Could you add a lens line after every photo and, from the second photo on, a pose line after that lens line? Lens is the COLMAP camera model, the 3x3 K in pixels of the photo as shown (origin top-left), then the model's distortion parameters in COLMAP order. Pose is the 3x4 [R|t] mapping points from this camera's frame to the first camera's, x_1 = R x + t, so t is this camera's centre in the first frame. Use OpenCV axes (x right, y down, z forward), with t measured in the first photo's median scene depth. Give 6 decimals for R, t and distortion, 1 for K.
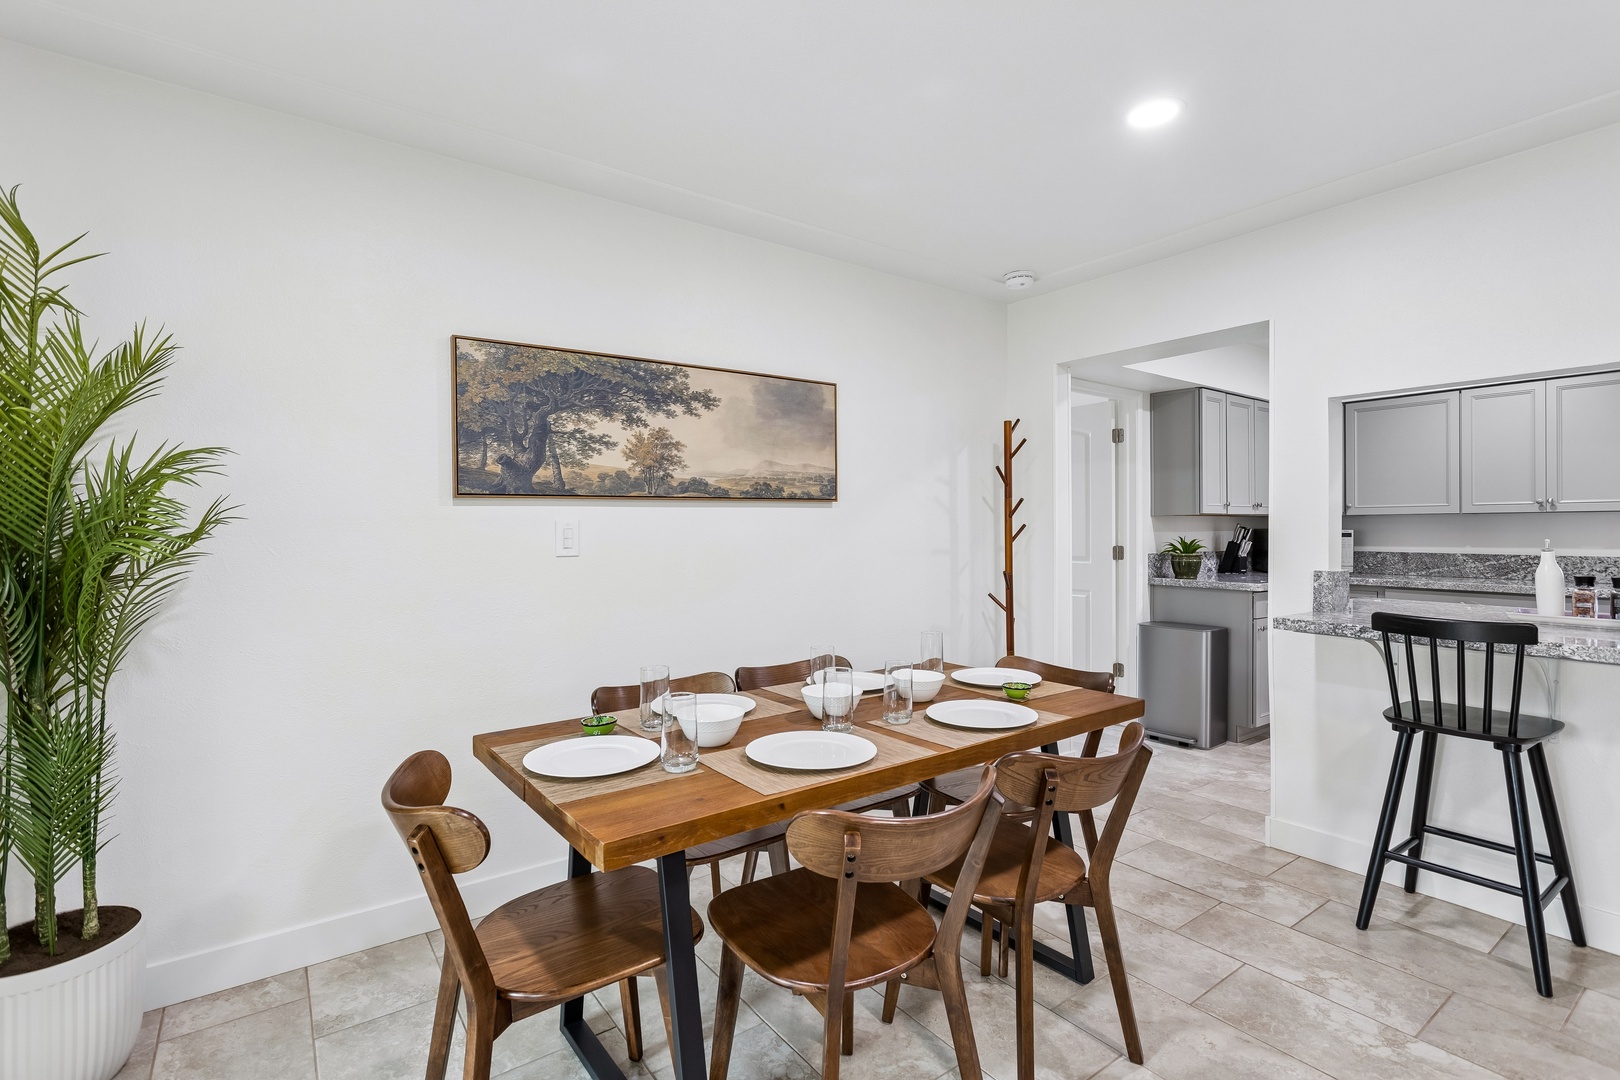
lens RADIAL K [[758.0, 0, 825.4], [0, 758.0, 533.6], [0, 0, 1]] dist [0.002437, -0.000186]
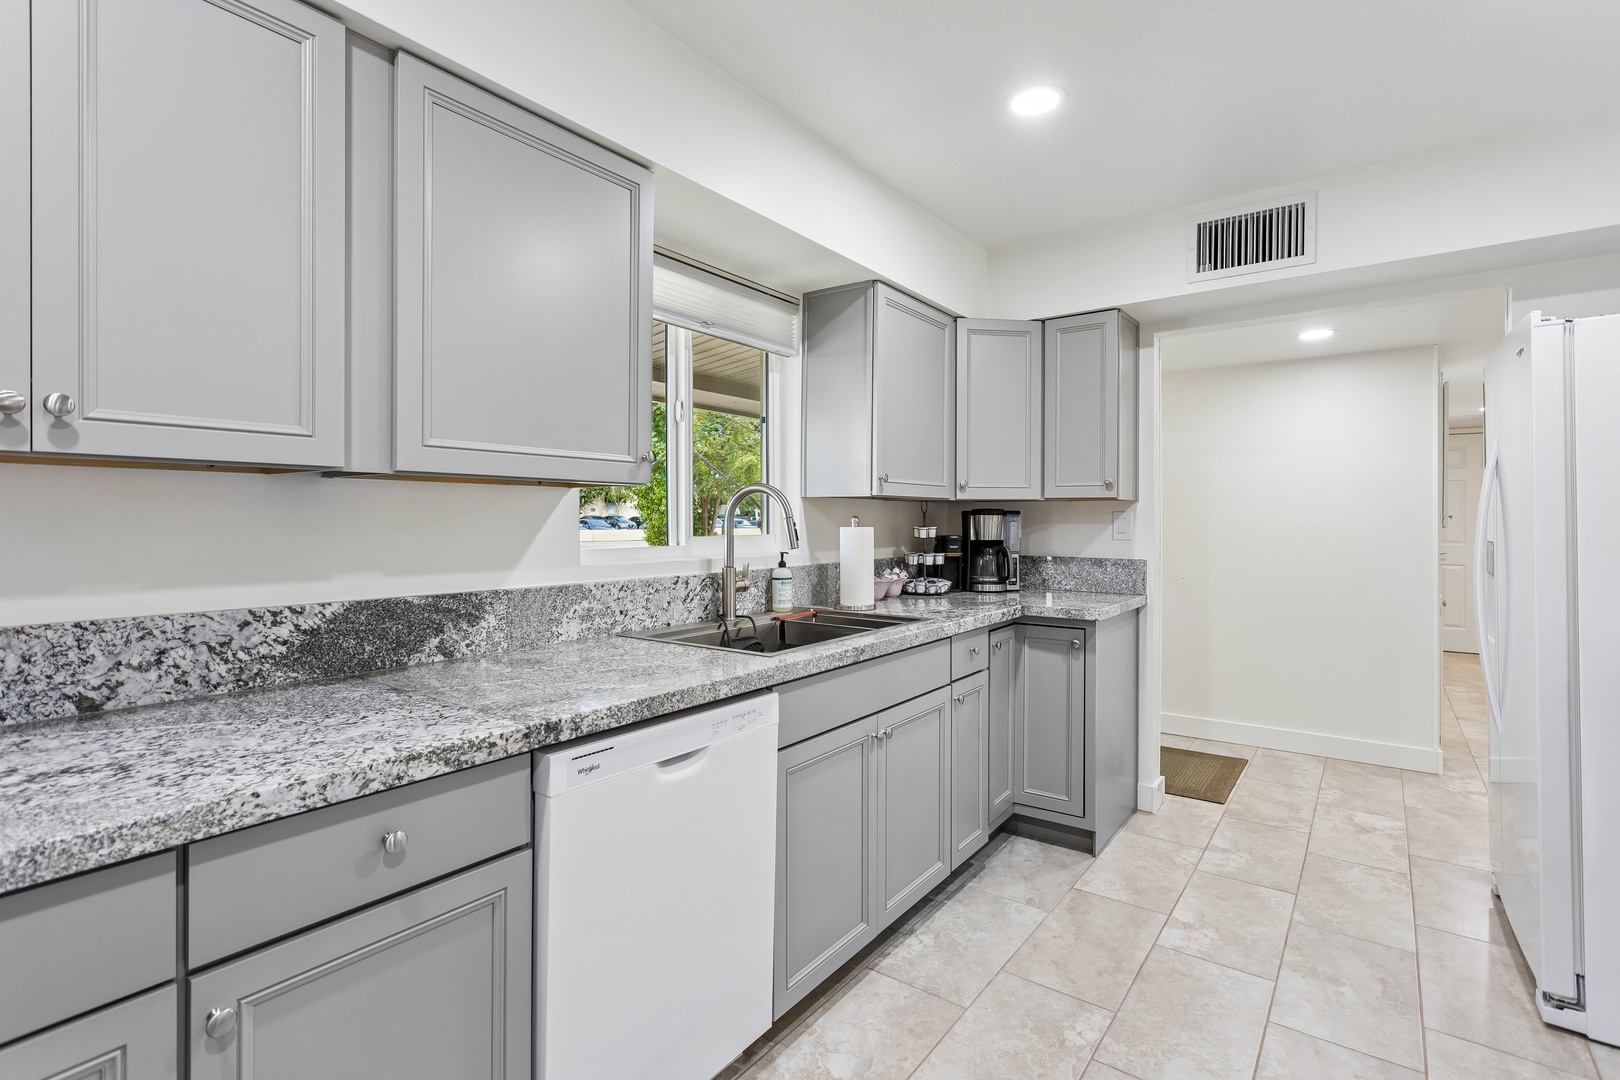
lens RADIAL K [[758.0, 0, 816.0], [0, 758.0, 526.8], [0, 0, 1]] dist [0.002437, -0.000186]
pose [[-0.287049, -0.006537, 0.957894, 0.427933], [0.003495, 0.999963, 0.007871, -0.004267], [-0.957909, 0.005607, -0.287016, 0.540969]]
